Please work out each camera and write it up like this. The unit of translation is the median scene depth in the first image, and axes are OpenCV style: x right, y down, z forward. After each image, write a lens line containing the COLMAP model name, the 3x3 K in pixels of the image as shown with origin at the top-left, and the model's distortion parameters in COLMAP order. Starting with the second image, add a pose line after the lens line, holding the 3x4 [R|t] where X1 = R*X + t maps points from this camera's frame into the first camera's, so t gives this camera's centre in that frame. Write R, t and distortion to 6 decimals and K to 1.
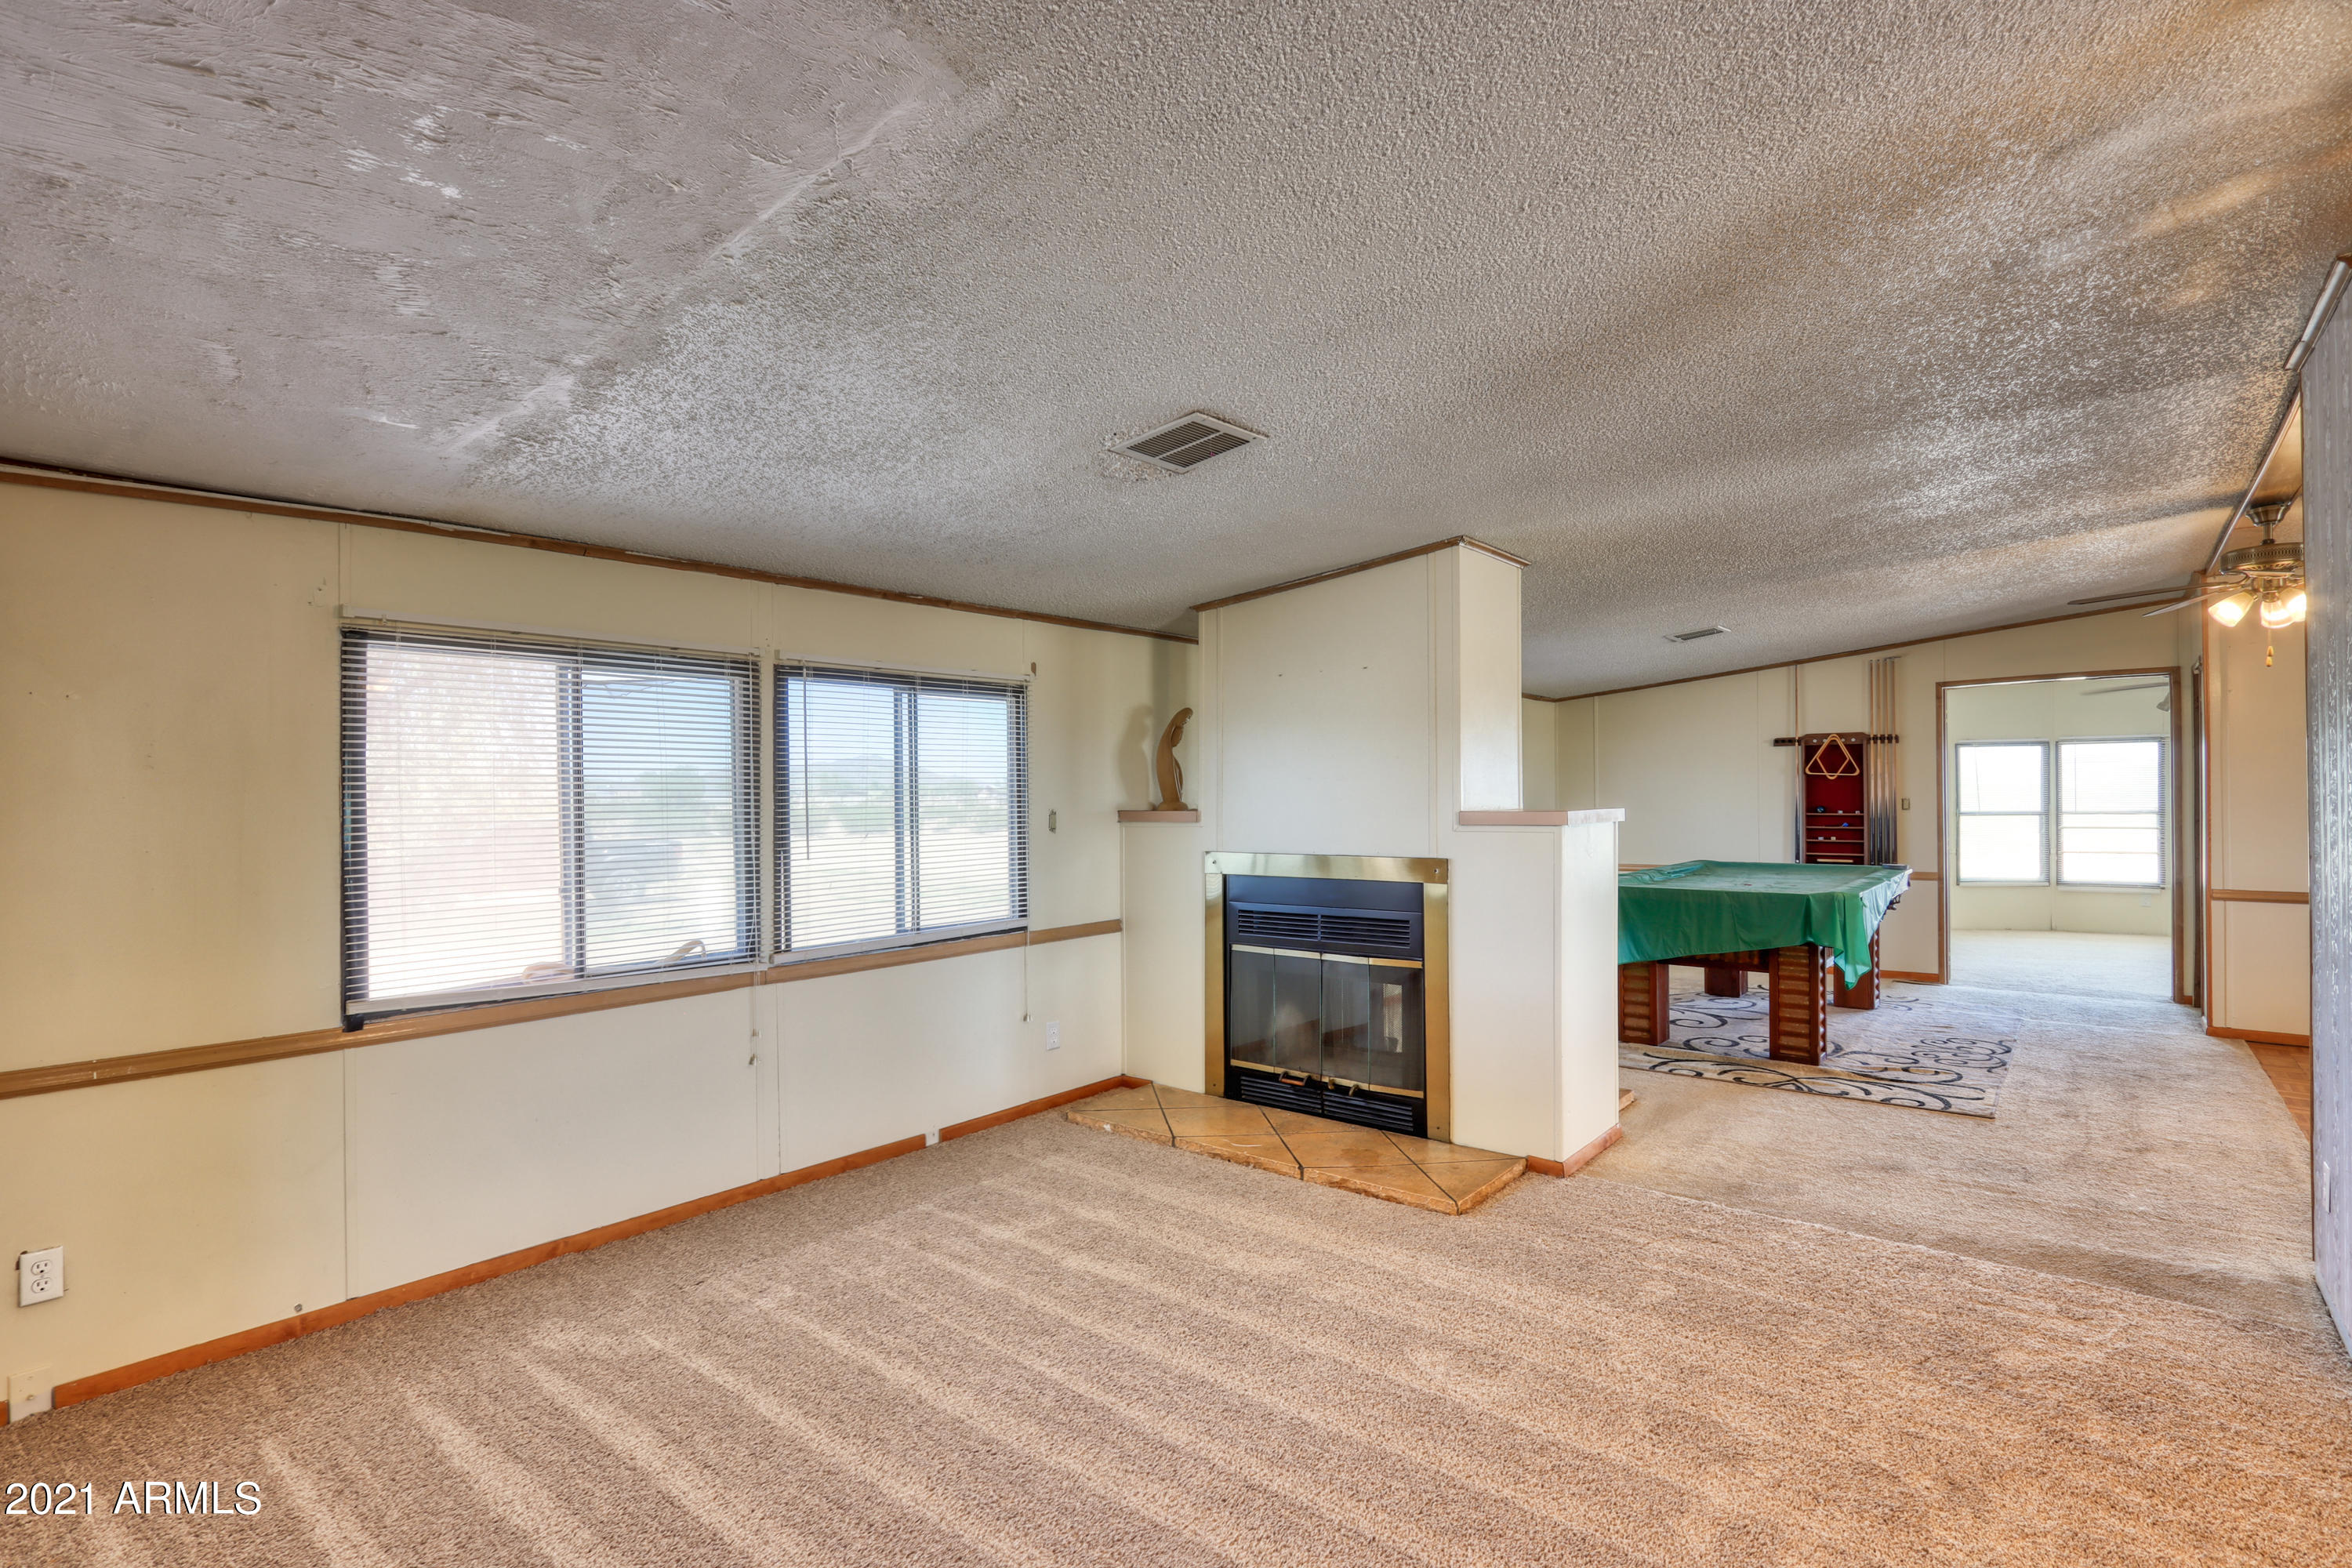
lens RADIAL K [[1142.4, 0, 1136.6], [0, 1142.4, 783.4], [0, 0, 1]] dist [-0.013627, 0.000153]
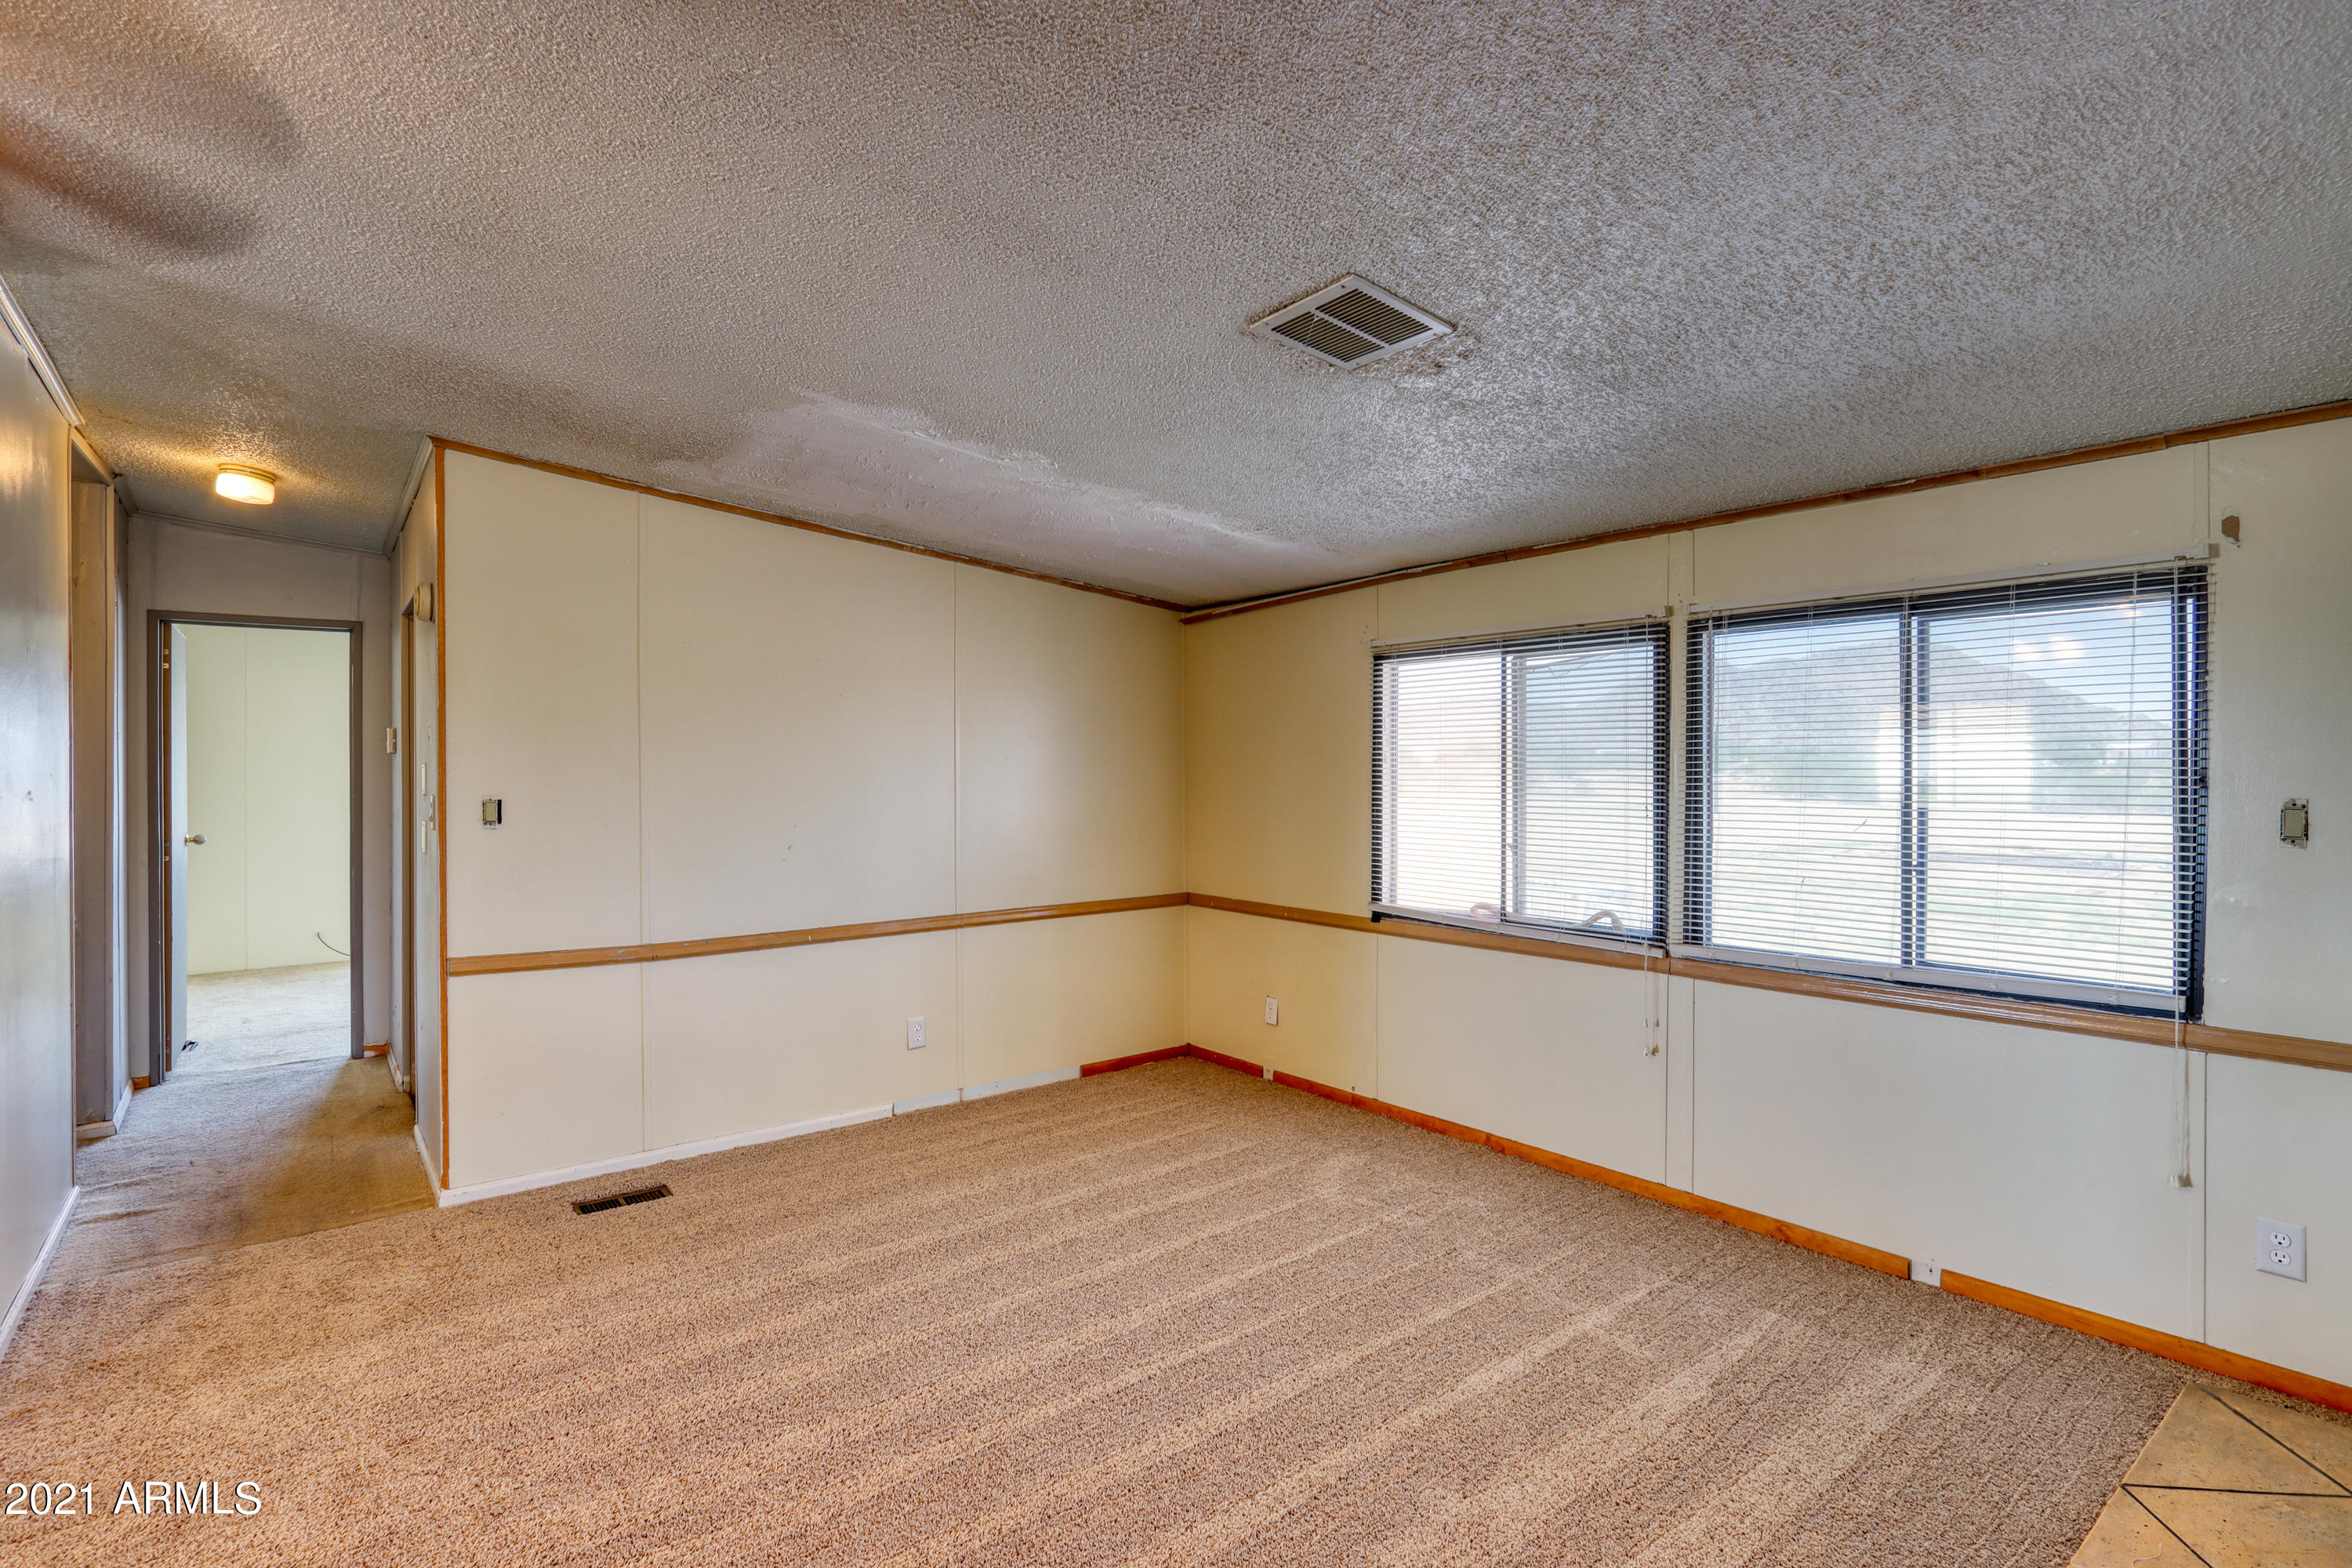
lens RADIAL K [[1142.4, 0, 1126.4], [0, 1142.4, 756.8], [0, 0, 1]] dist [-0.013627, 0.000153]
pose [[-0.218329, 0.002164, -0.975873, 0.646922], [0.010668, 0.999943, -0.000169, -0.001367], [0.975817, -0.010448, -0.218340, 0.770462]]
